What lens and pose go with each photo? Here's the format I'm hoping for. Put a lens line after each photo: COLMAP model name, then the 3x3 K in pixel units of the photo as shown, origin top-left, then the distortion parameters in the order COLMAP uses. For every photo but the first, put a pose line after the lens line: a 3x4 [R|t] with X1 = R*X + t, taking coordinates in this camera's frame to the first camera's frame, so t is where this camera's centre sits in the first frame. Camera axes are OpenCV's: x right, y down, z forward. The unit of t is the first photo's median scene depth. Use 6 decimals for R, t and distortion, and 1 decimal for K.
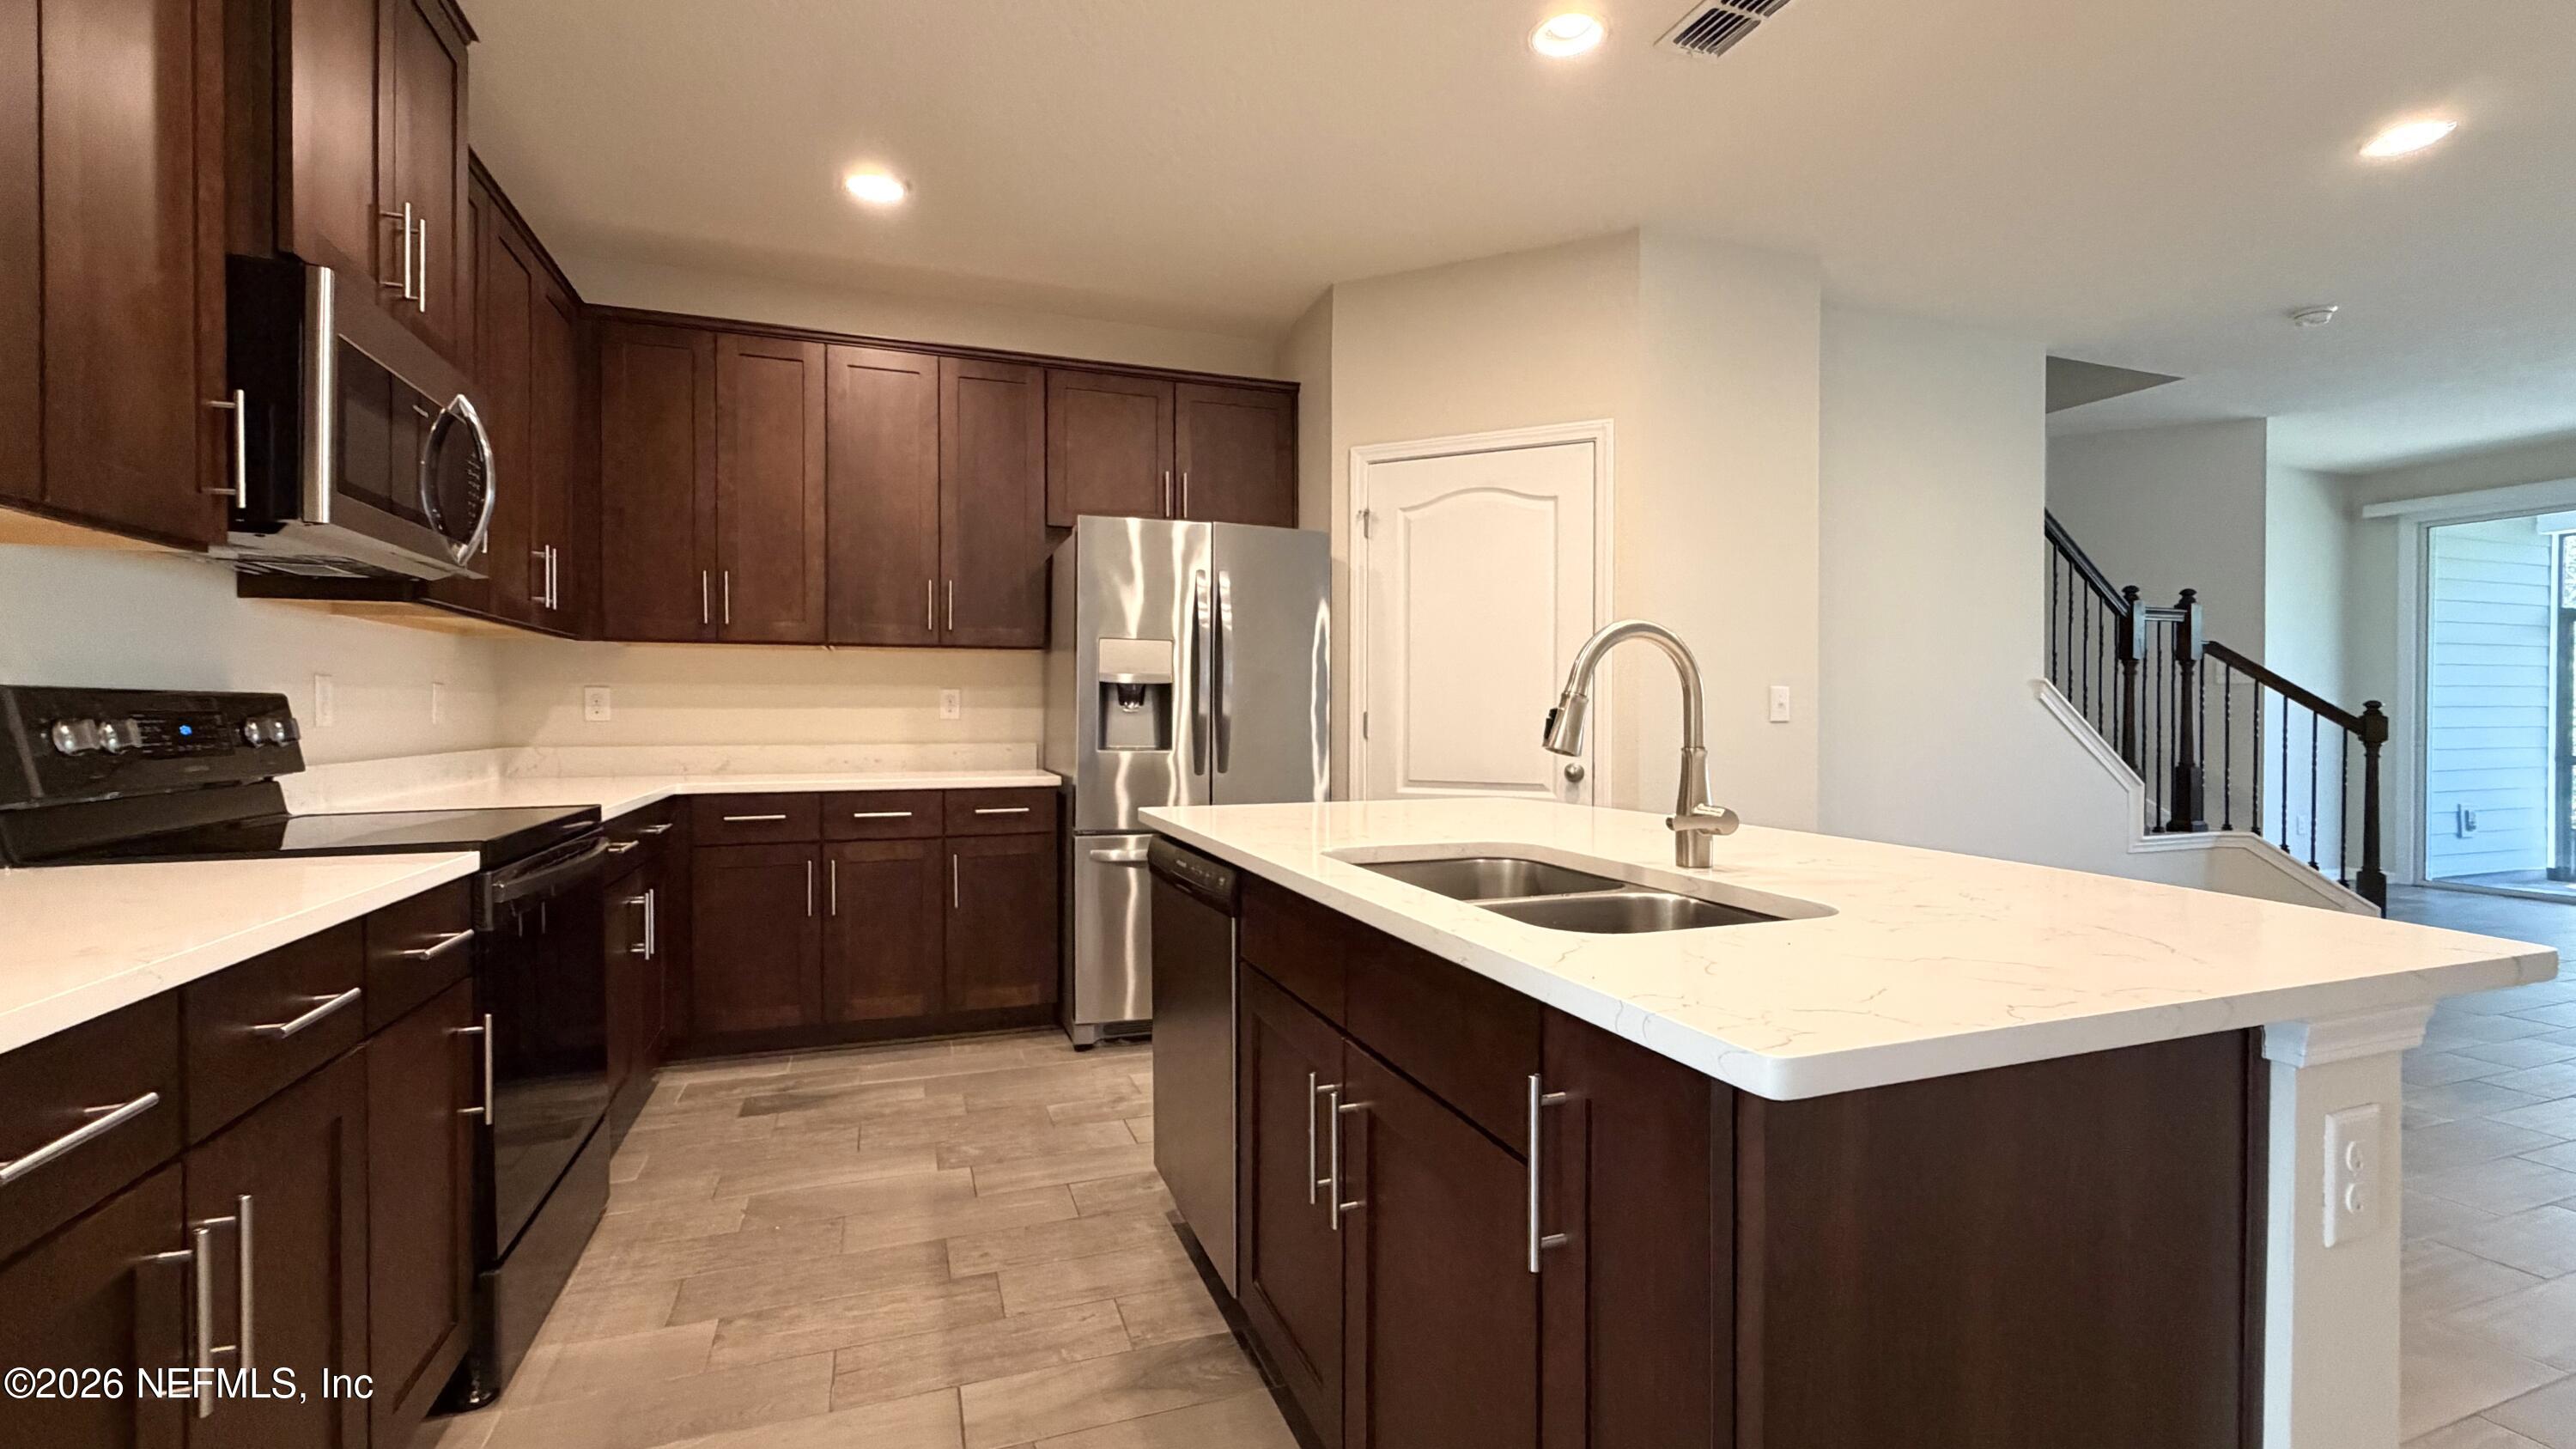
lens RADIAL K [[1073.2, 0, 1288.0], [0, 1073.2, 724.5], [0, 0, 1]] dist [-0.000398, -0.000211]
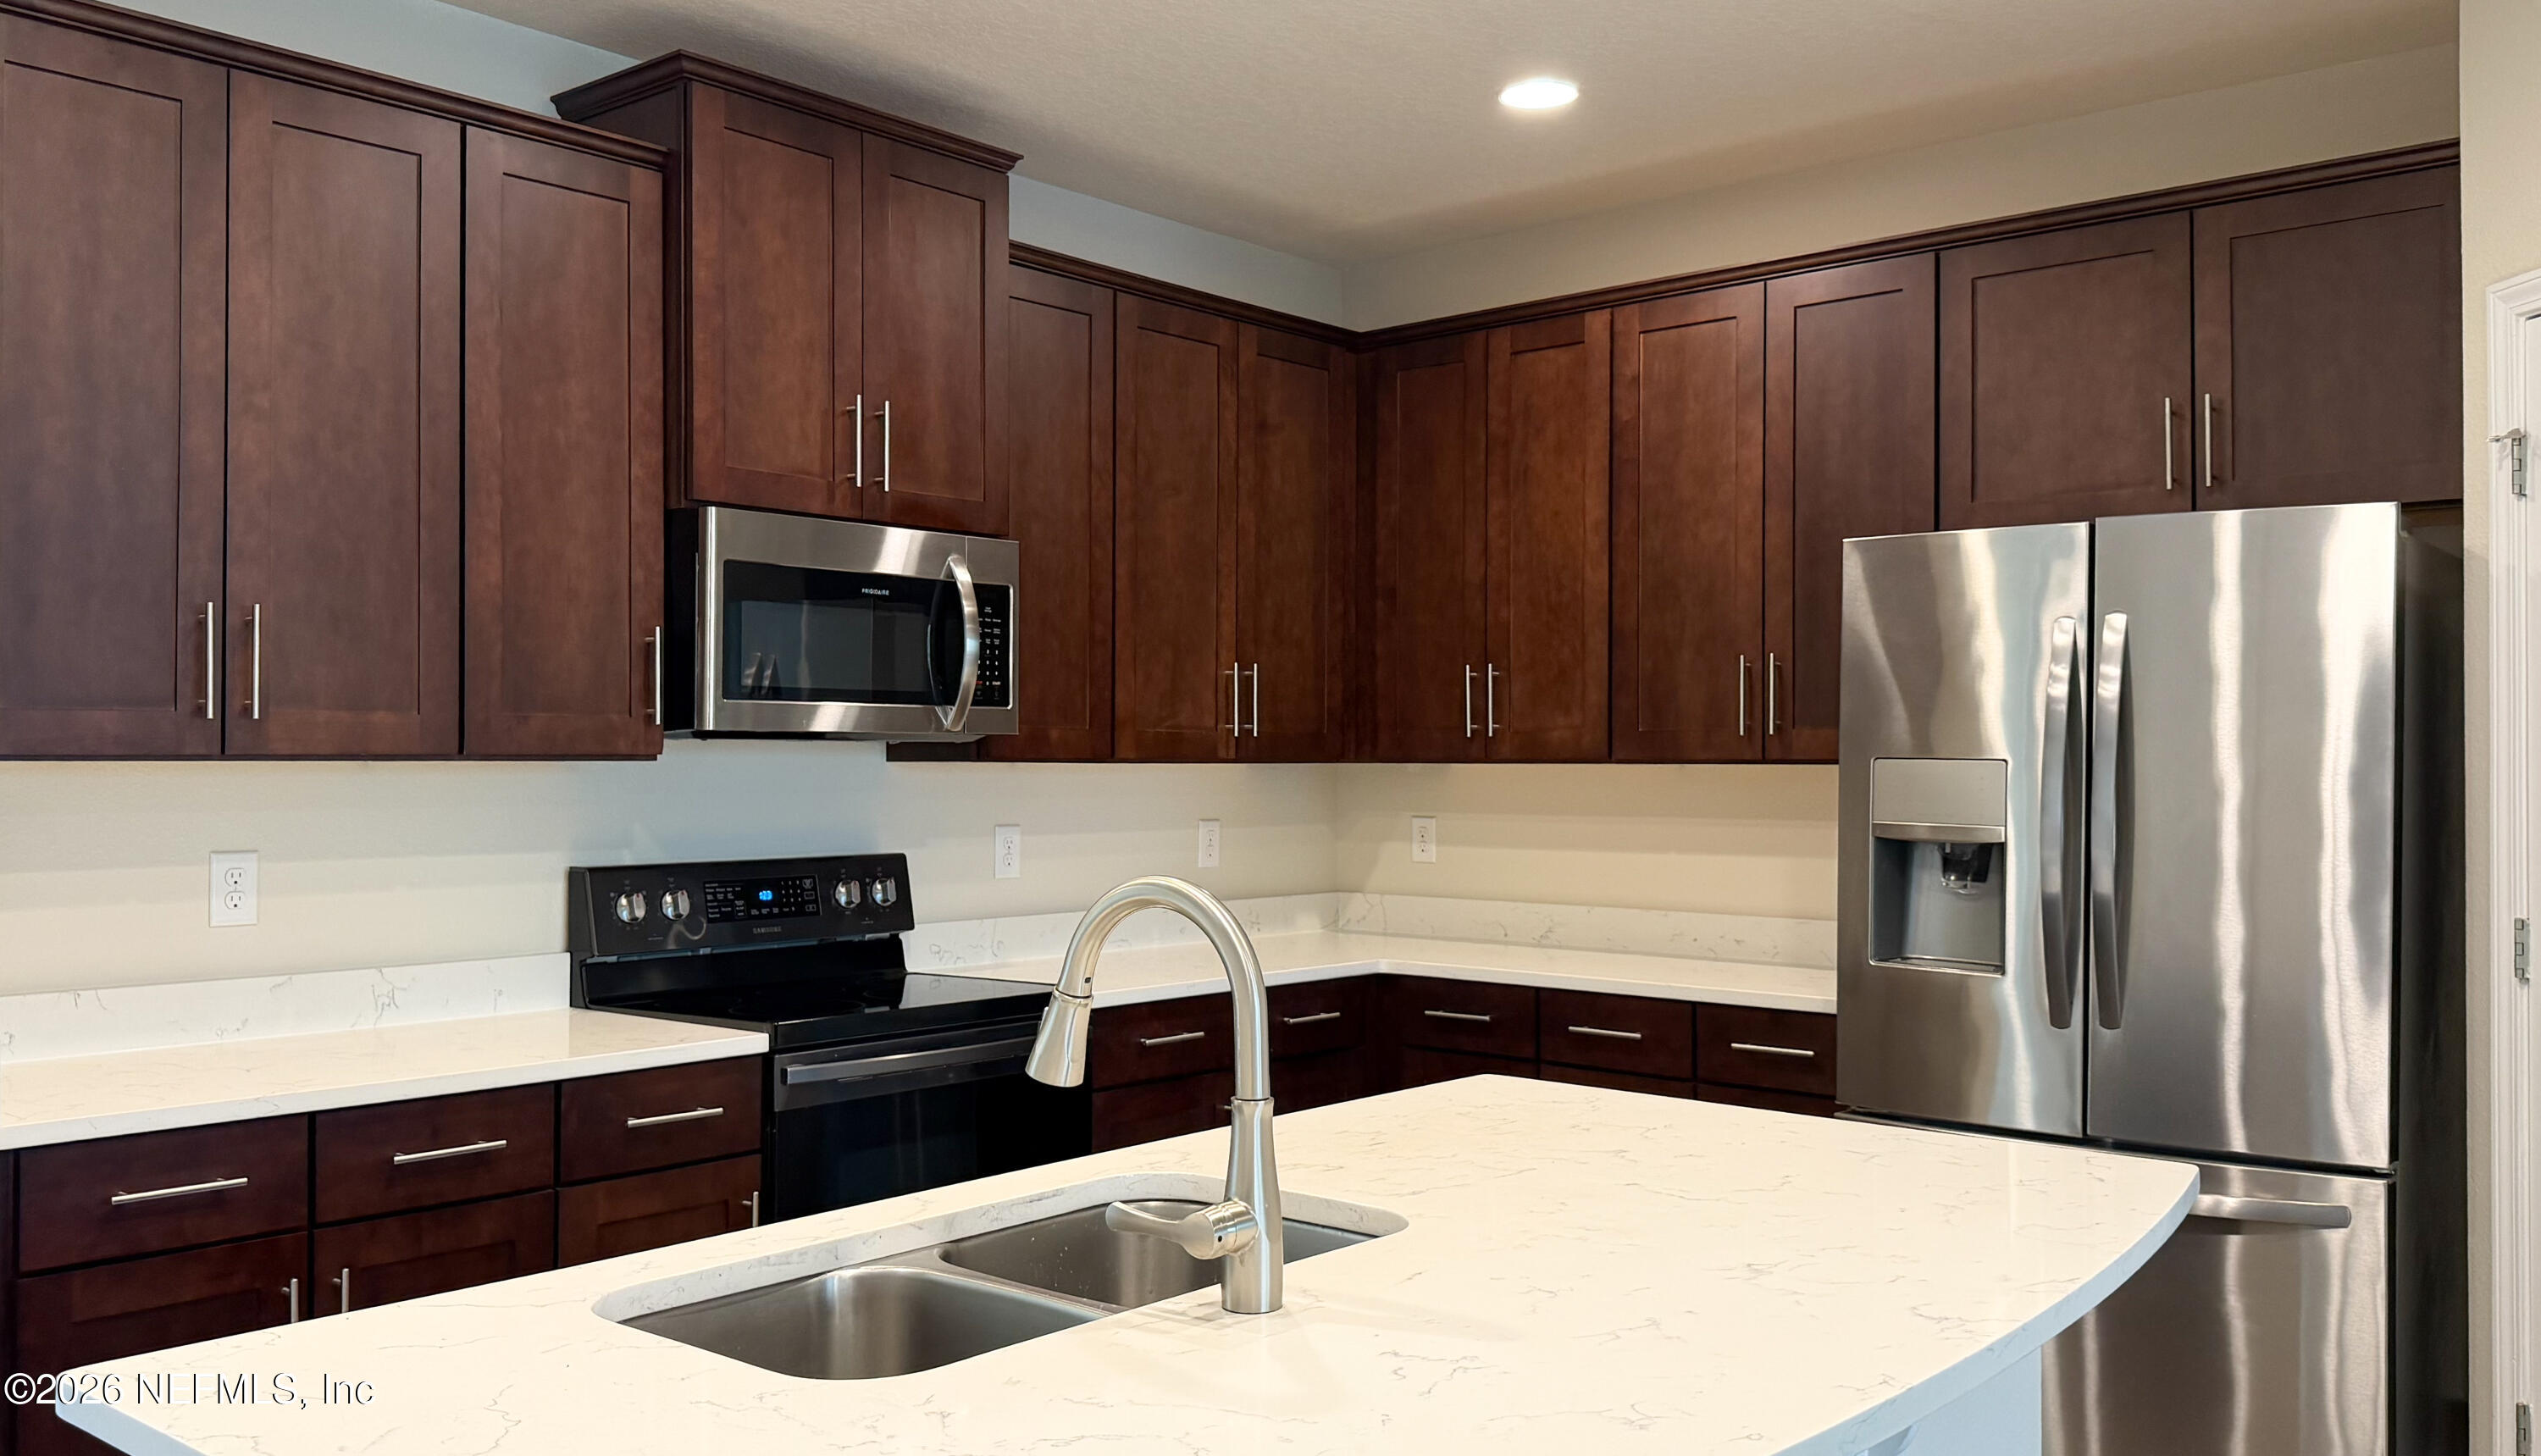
lens RADIAL K [[2020.3, 0, 1270.5], [0, 2020.3, 728.0], [0, 0, 1]] dist [0.000483, -0.001977]
pose [[0.482198, -0.012157, -0.875978, 0.577667], [-0.012364, 0.999710, -0.020680, -0.069960], [0.875975, 0.020802, 0.481908, 0.227092]]
